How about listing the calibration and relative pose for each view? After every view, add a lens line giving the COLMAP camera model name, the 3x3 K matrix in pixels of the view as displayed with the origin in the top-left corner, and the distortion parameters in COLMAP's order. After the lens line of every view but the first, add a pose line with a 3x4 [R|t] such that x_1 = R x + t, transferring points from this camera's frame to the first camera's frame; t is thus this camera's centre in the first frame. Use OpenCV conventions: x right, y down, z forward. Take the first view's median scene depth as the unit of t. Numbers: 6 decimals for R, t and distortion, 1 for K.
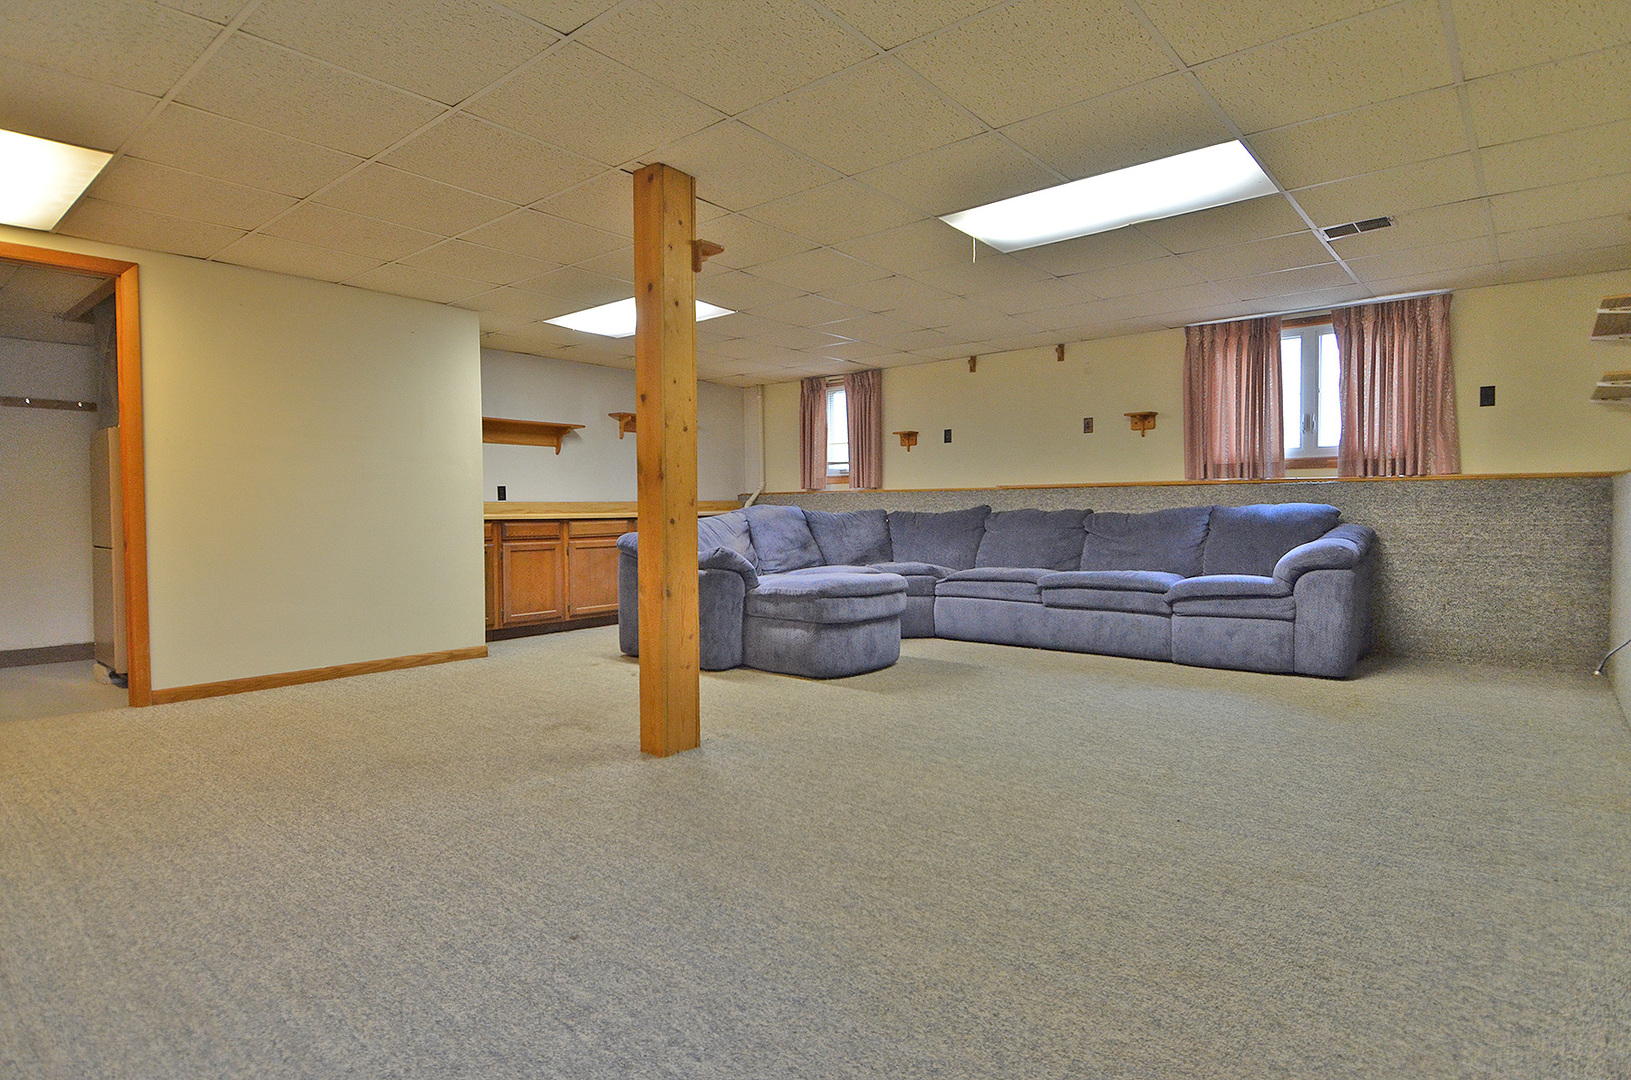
lens RADIAL K [[861.6, 0, 815.5], [0, 861.6, 540.0], [0, 0, 1]] dist [0.007126, 0.000895]
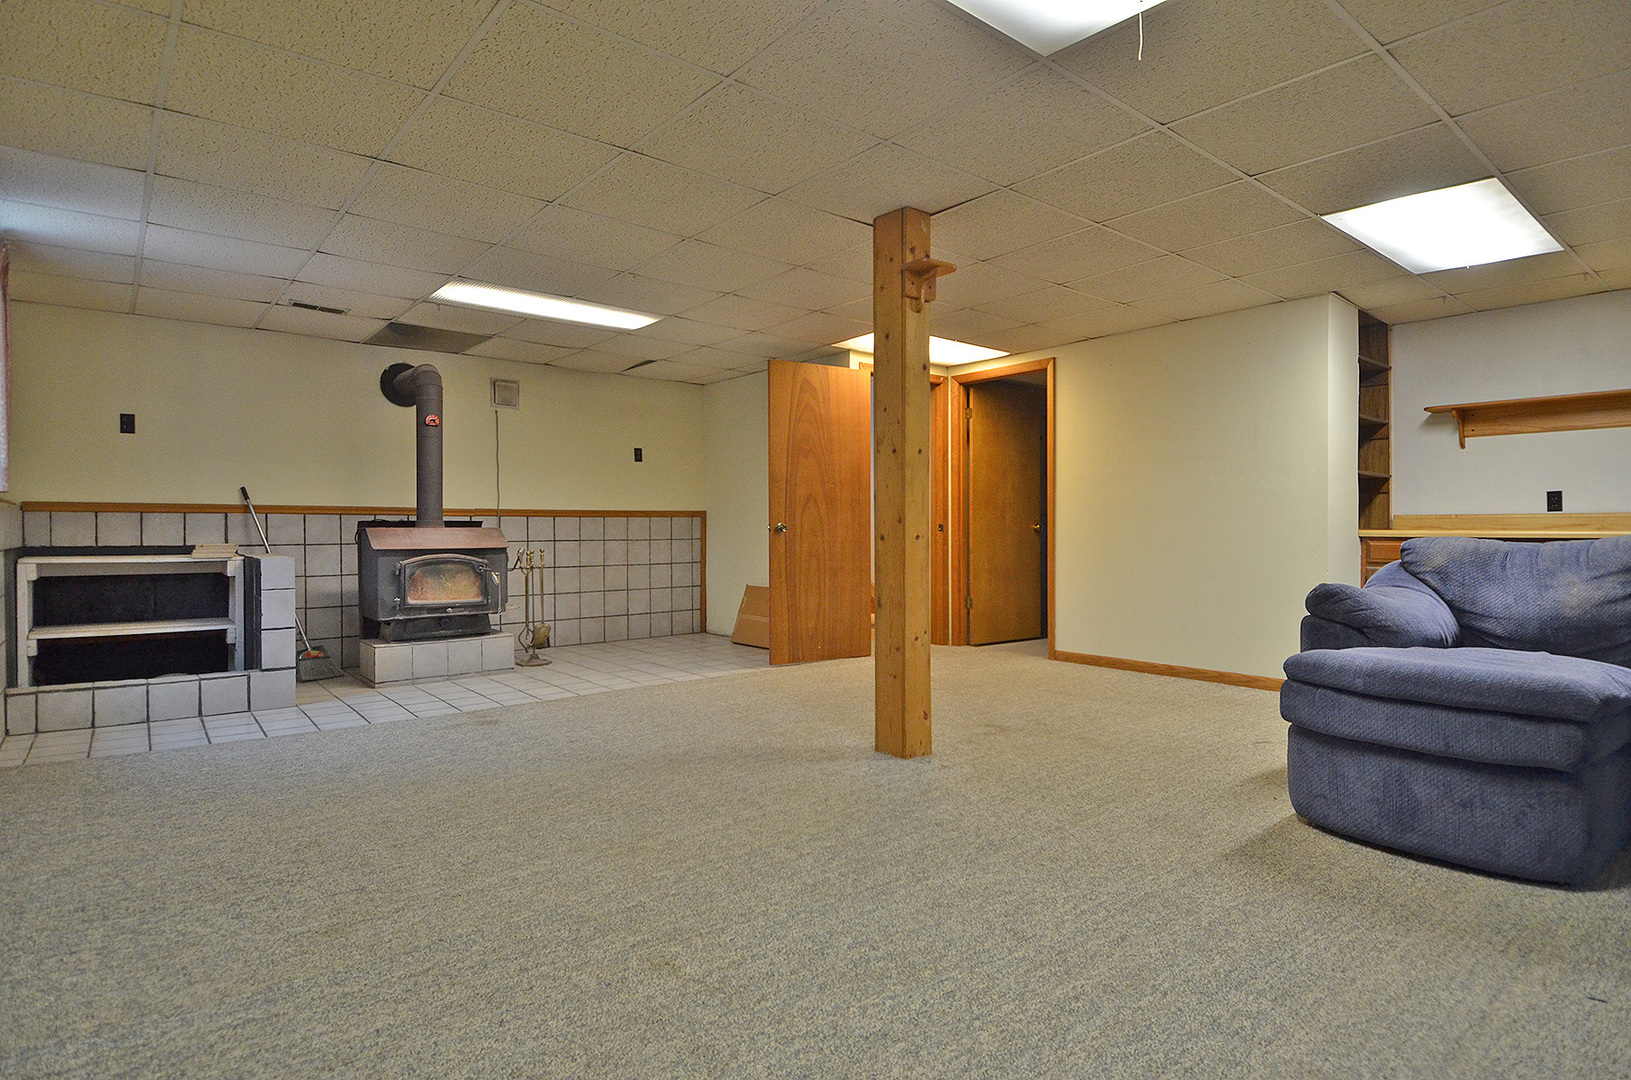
lens RADIAL K [[847.1, 0, 815.5], [0, 847.1, 540.0], [0, 0, 1]] dist [0.003748, -0.000177]
pose [[-0.177685, 0.020618, -0.983871, 0.890910], [-0.032246, 0.999122, 0.026762, -0.045000], [0.983559, 0.036481, -0.176864, 1.094392]]
